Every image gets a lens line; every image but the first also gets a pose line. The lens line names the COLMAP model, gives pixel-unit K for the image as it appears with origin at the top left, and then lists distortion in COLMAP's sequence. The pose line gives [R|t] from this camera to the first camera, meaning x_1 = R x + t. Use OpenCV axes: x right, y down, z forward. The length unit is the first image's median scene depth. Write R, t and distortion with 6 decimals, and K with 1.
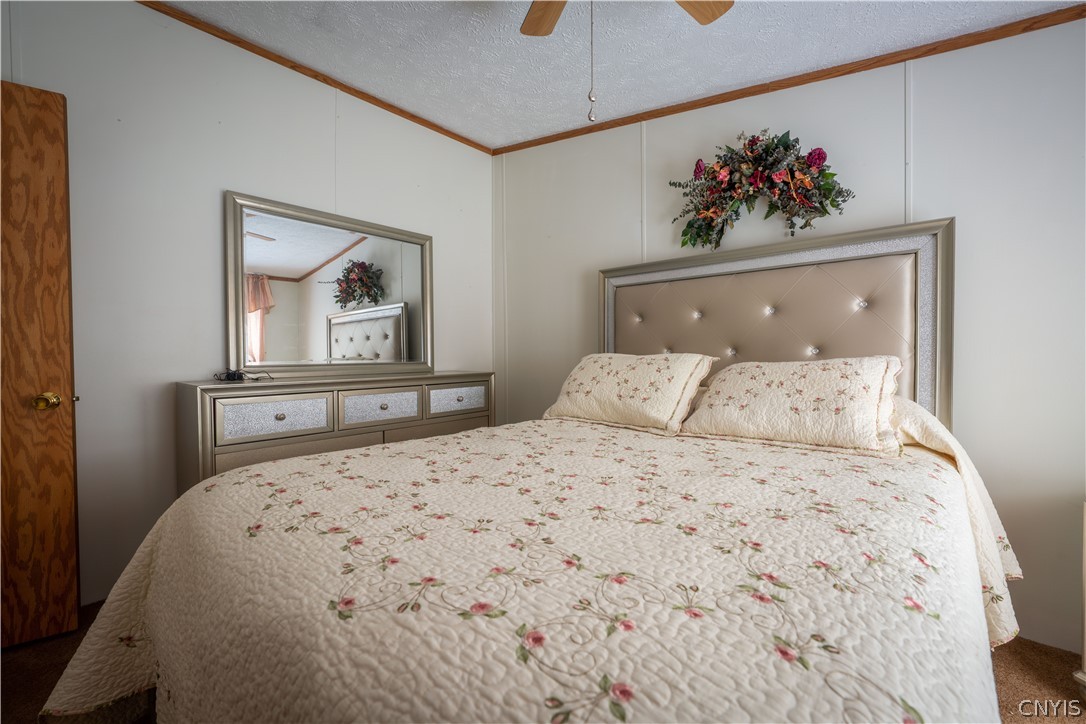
lens RADIAL K [[454.5, 0, 543.0], [0, 454.5, 362.0], [0, 0, 1]] dist [0.000066, 0.000001]
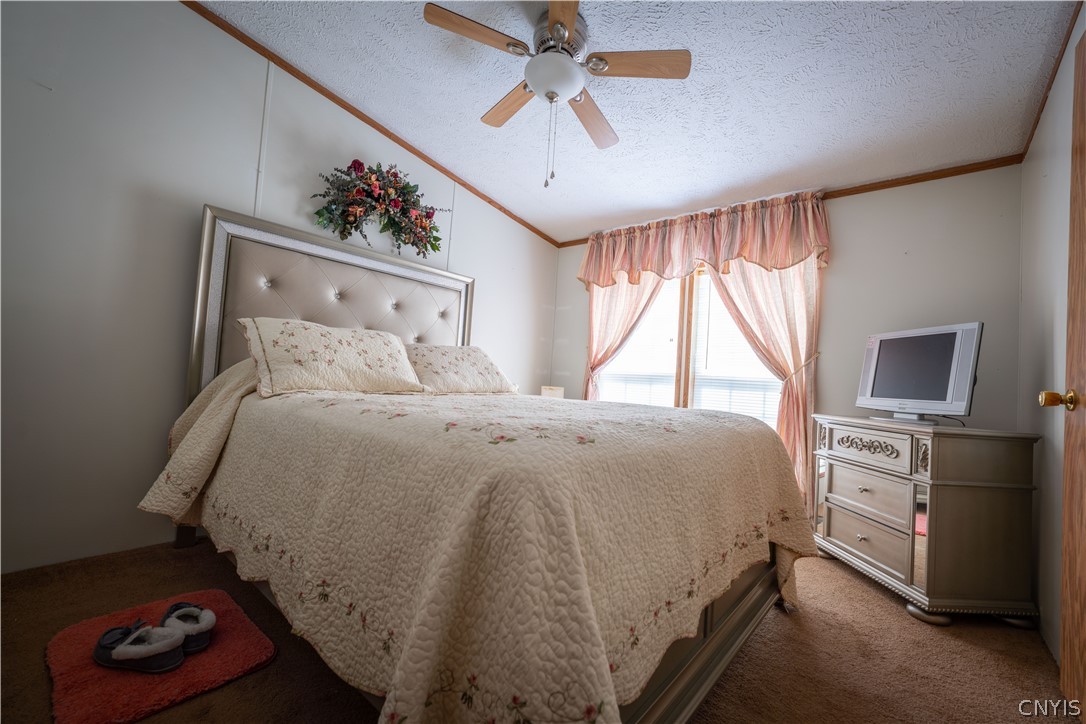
lens RADIAL K [[454.5, 0, 543.0], [0, 454.5, 362.0], [0, 0, 1]] dist [0.000066, 0.000001]
pose [[-0.061669, 0.026077, 0.997756, -0.764382], [-0.041546, 0.998725, -0.028670, 0.067627], [-0.997232, -0.043221, -0.060507, 0.555852]]
